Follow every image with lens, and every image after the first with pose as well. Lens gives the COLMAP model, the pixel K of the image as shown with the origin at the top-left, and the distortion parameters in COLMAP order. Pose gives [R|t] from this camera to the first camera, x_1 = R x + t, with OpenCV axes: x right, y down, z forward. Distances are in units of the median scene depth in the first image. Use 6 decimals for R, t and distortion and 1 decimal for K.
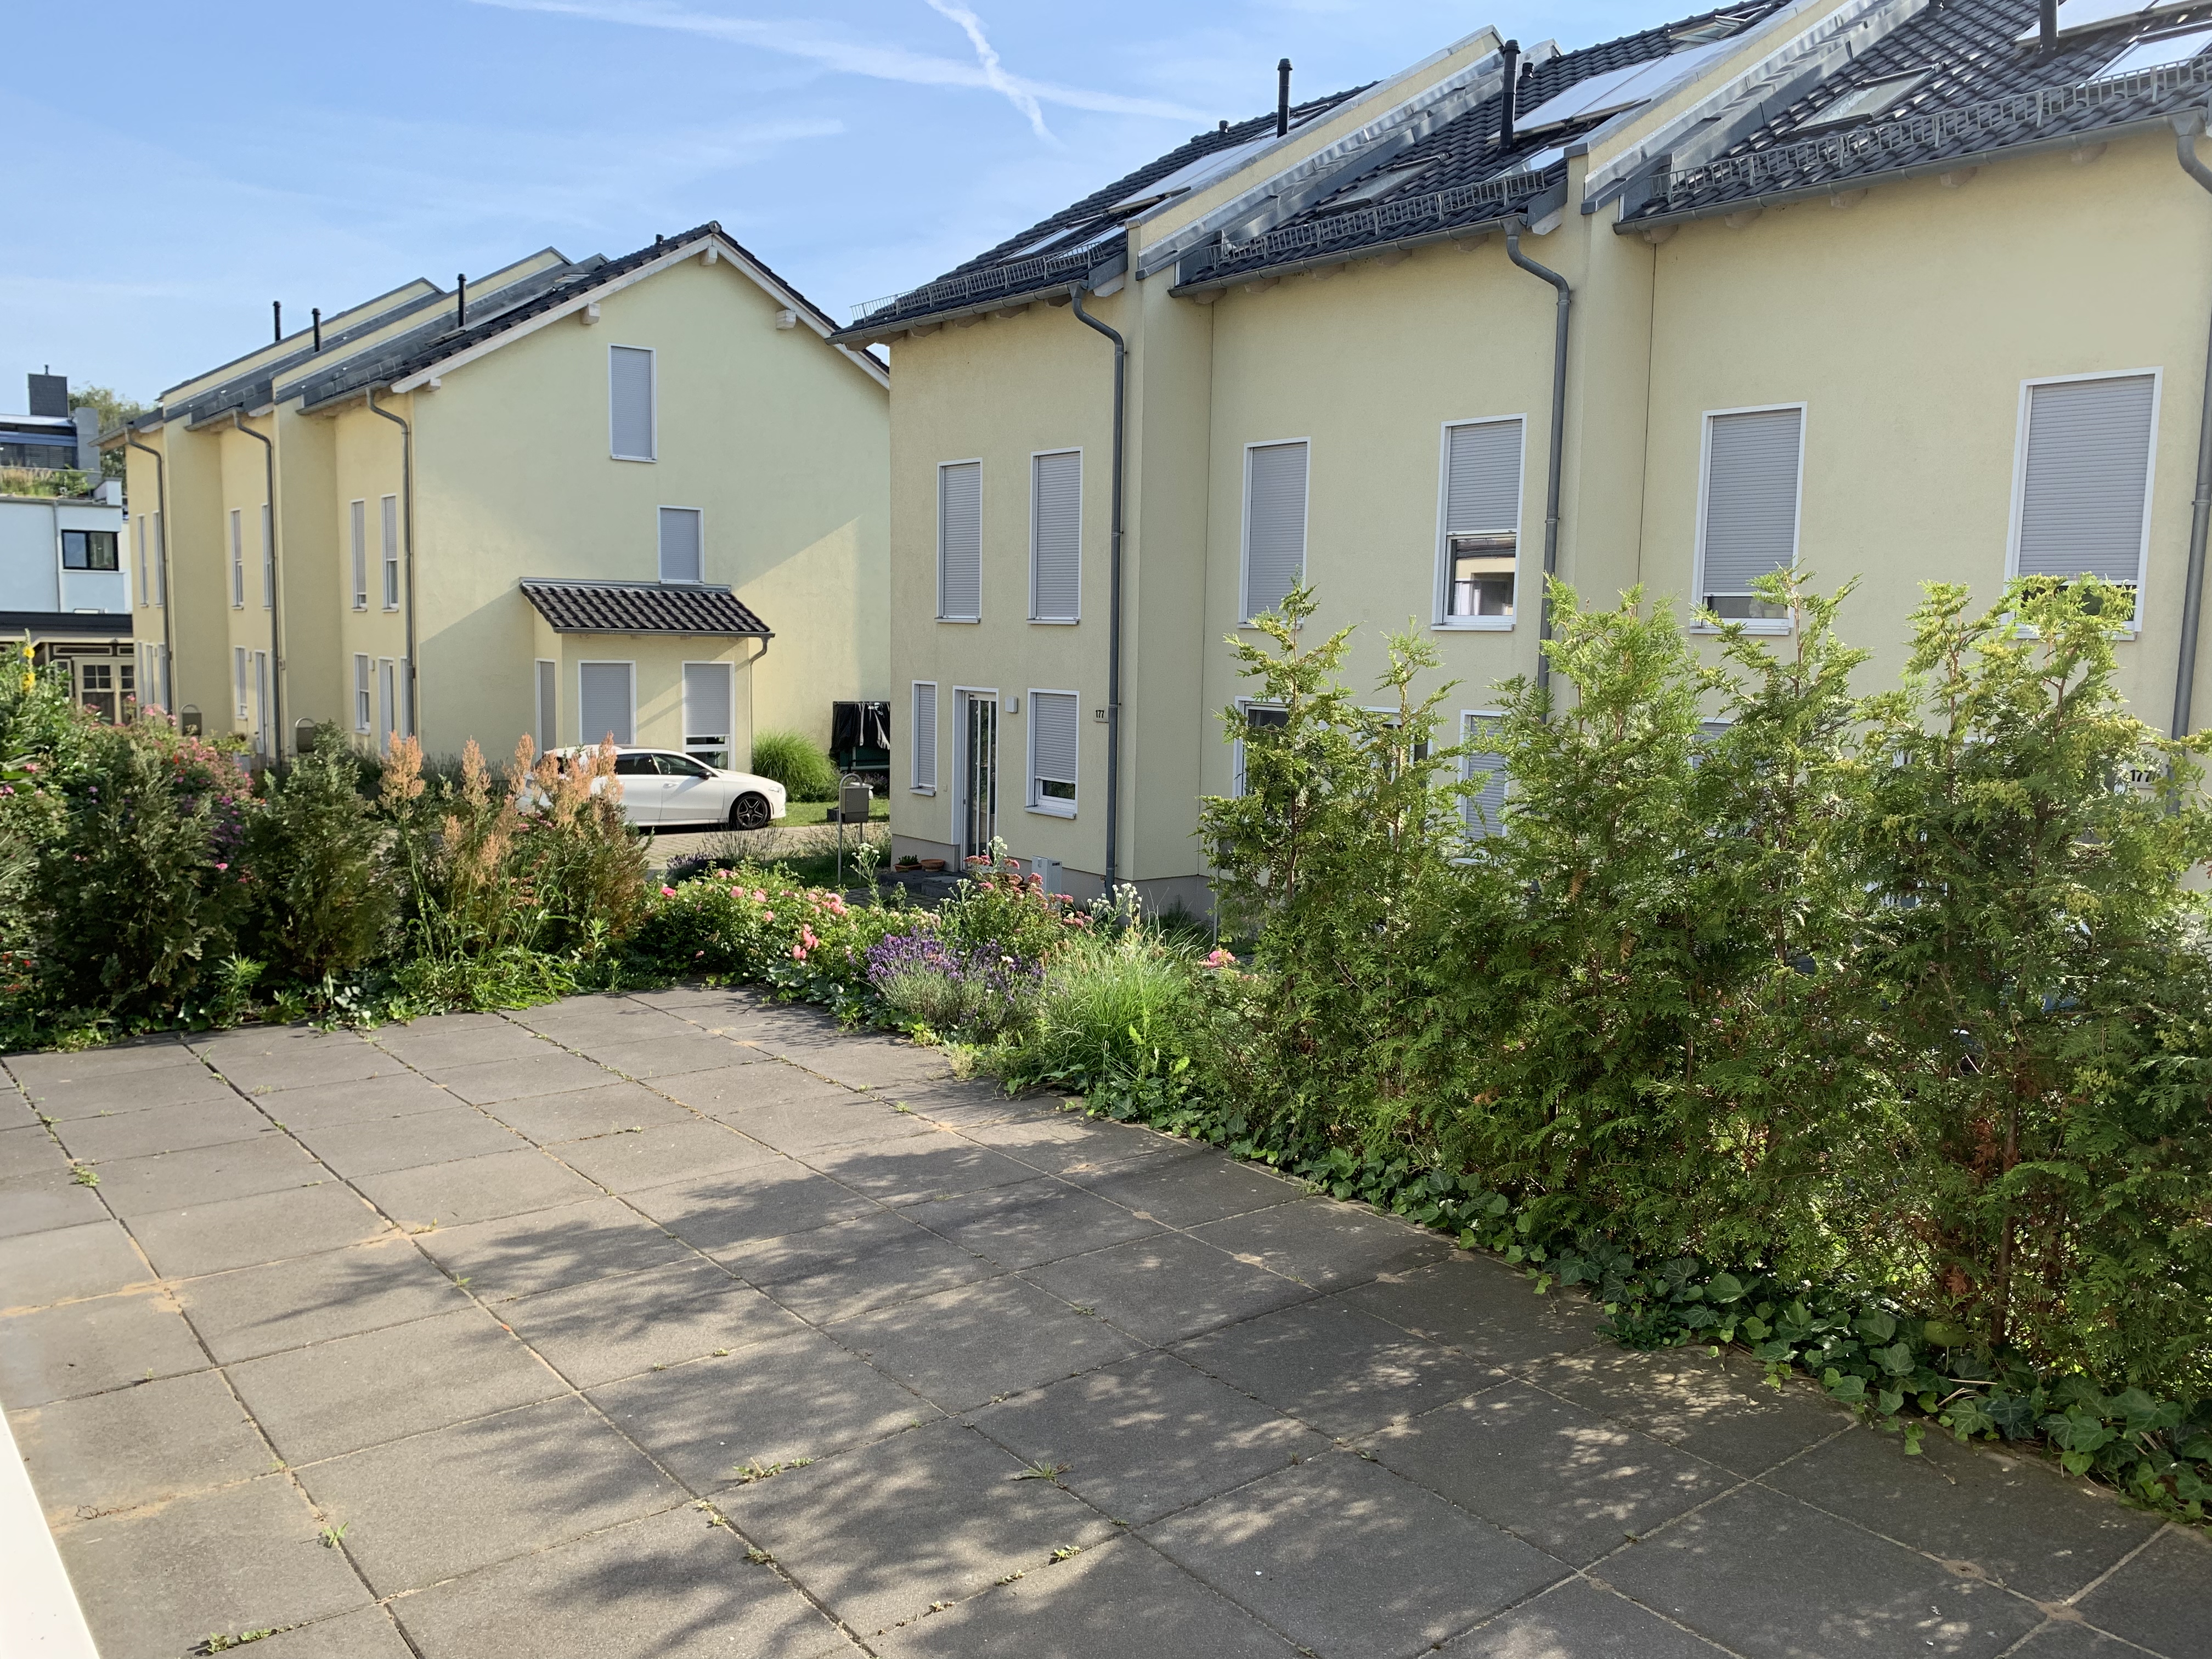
lens RADIAL K [[1716.9, 0, 1104.7], [0, 1716.9, 827.9], [0, 0, 1]] dist [0.008463, 0.005596]
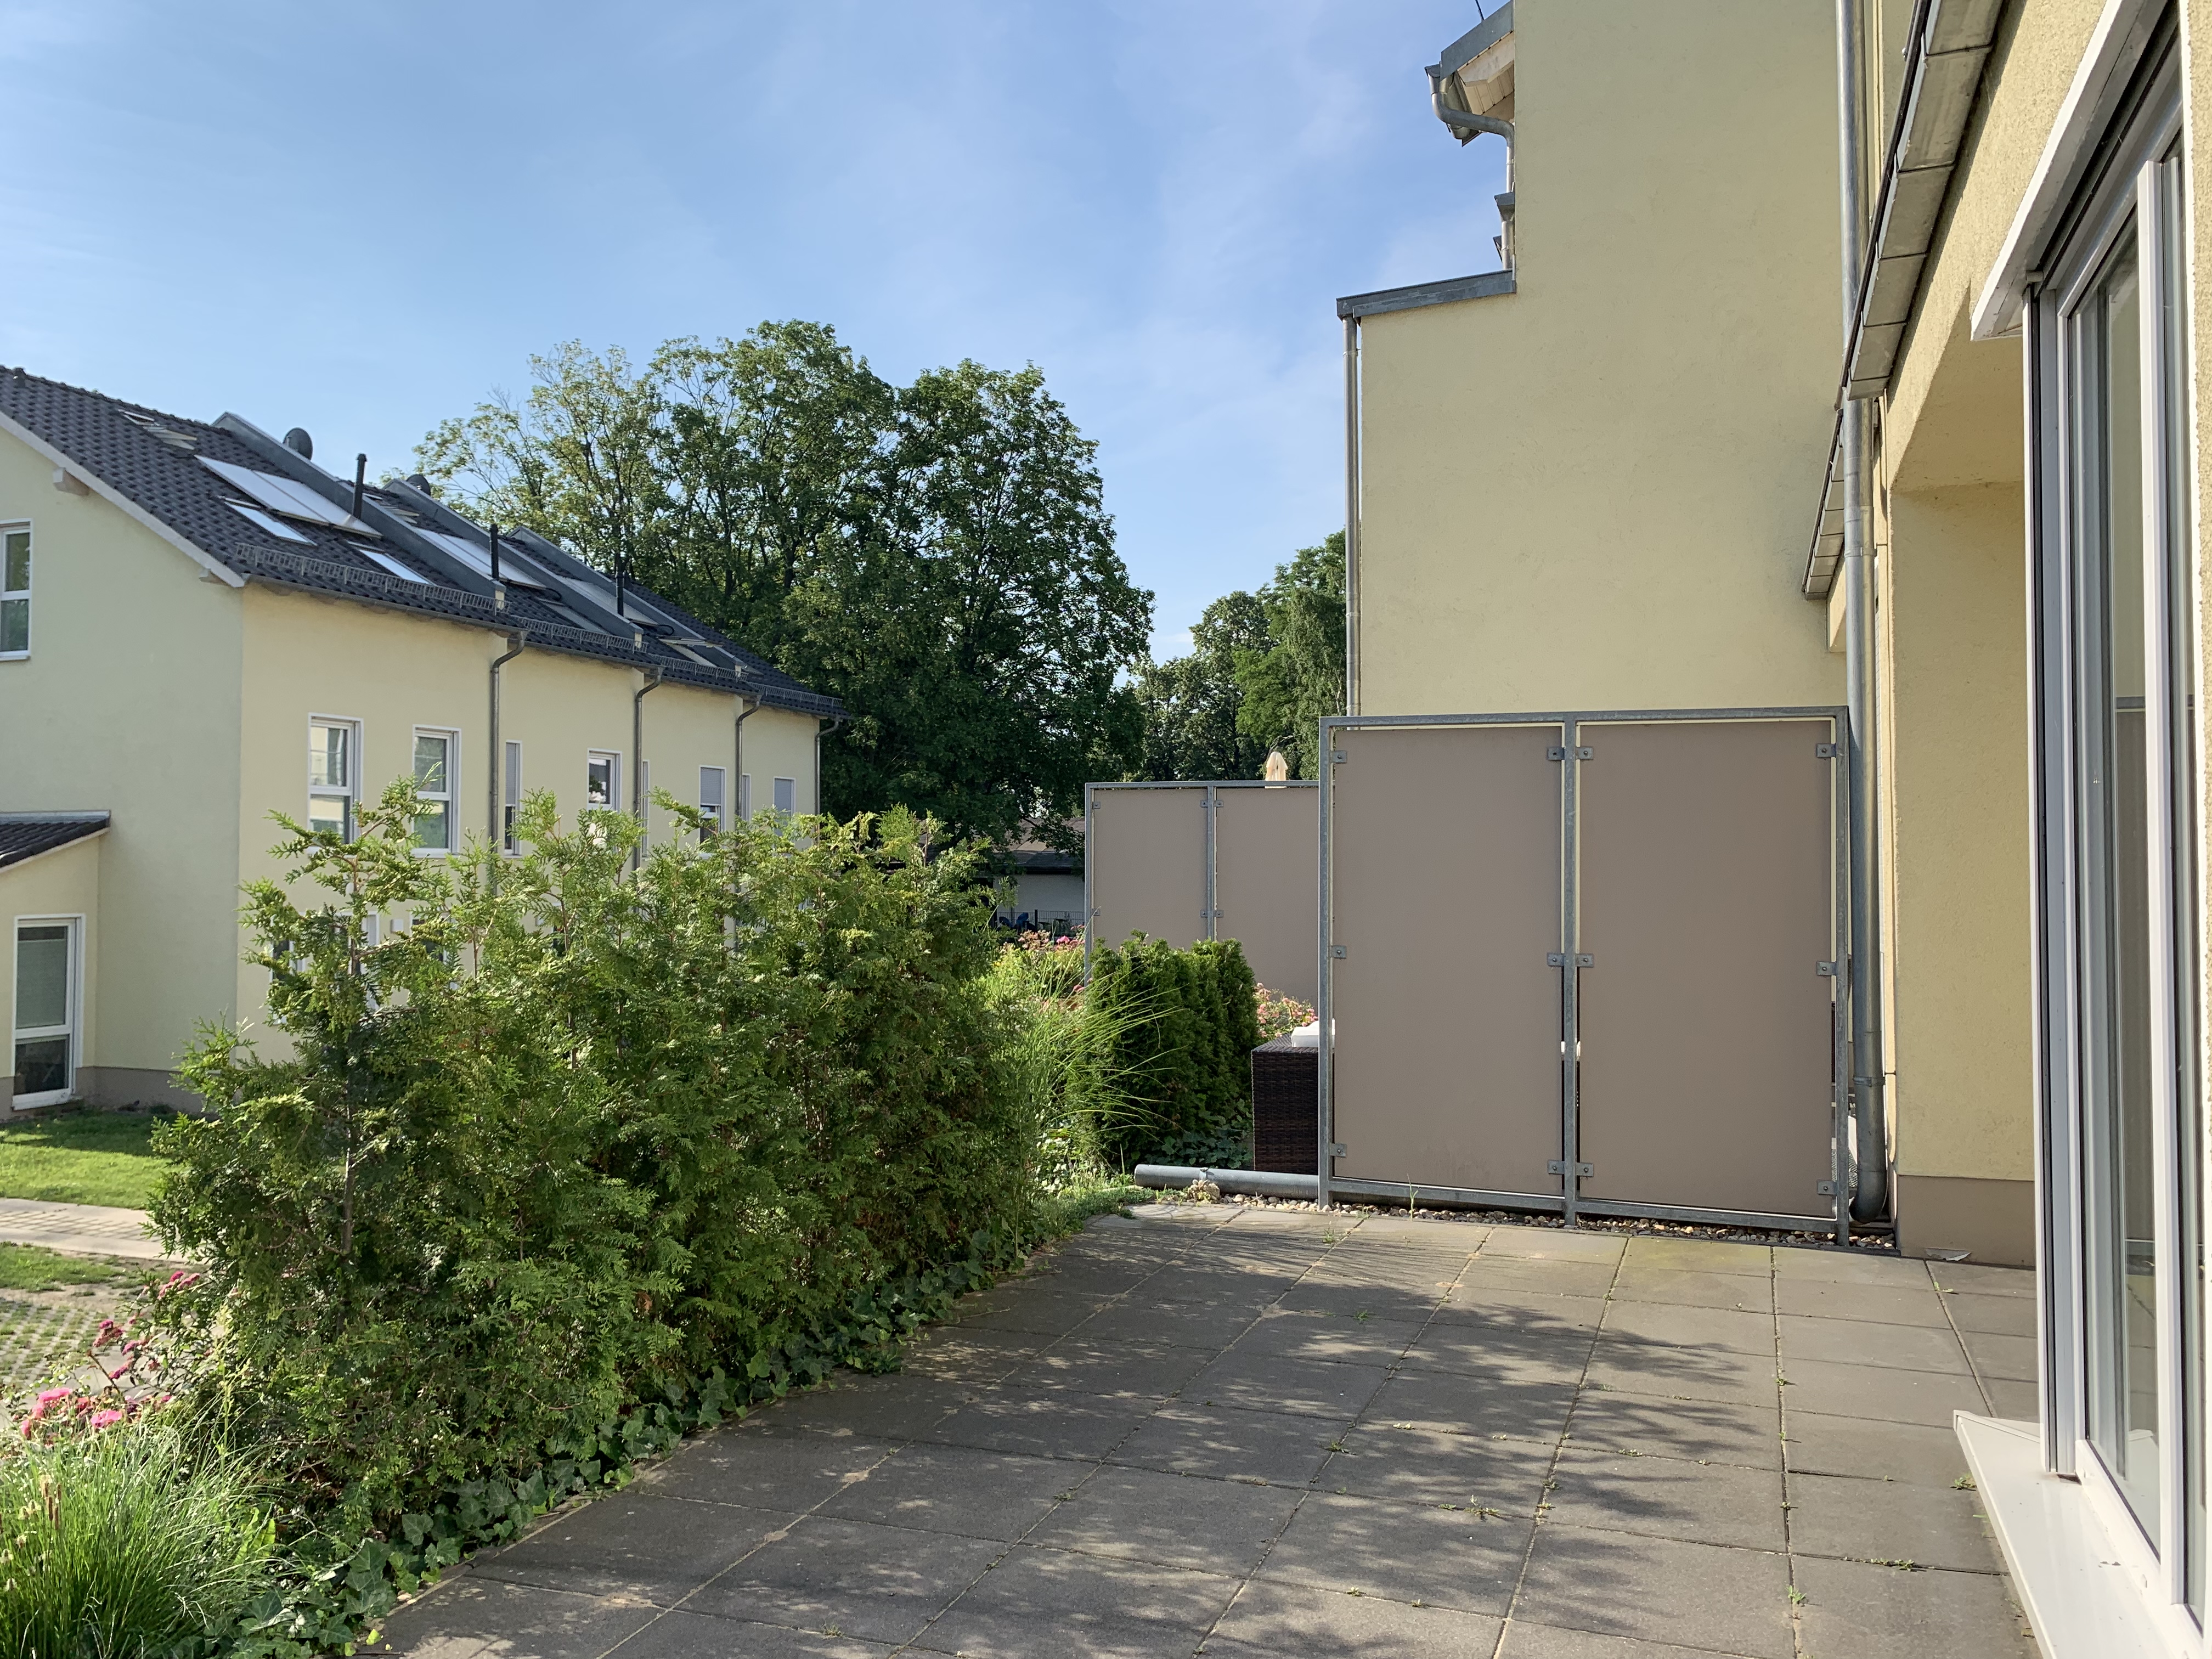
lens RADIAL K [[1716.9, 0, 1105.8], [0, 1716.9, 824.7], [0, 0, 1]] dist [0.008463, 0.005596]
pose [[-0.503083, -0.003660, 0.864231, -1.100077], [0.092631, 0.994002, 0.058131, -0.219490], [-0.859260, 0.109300, -0.499726, 1.726179]]
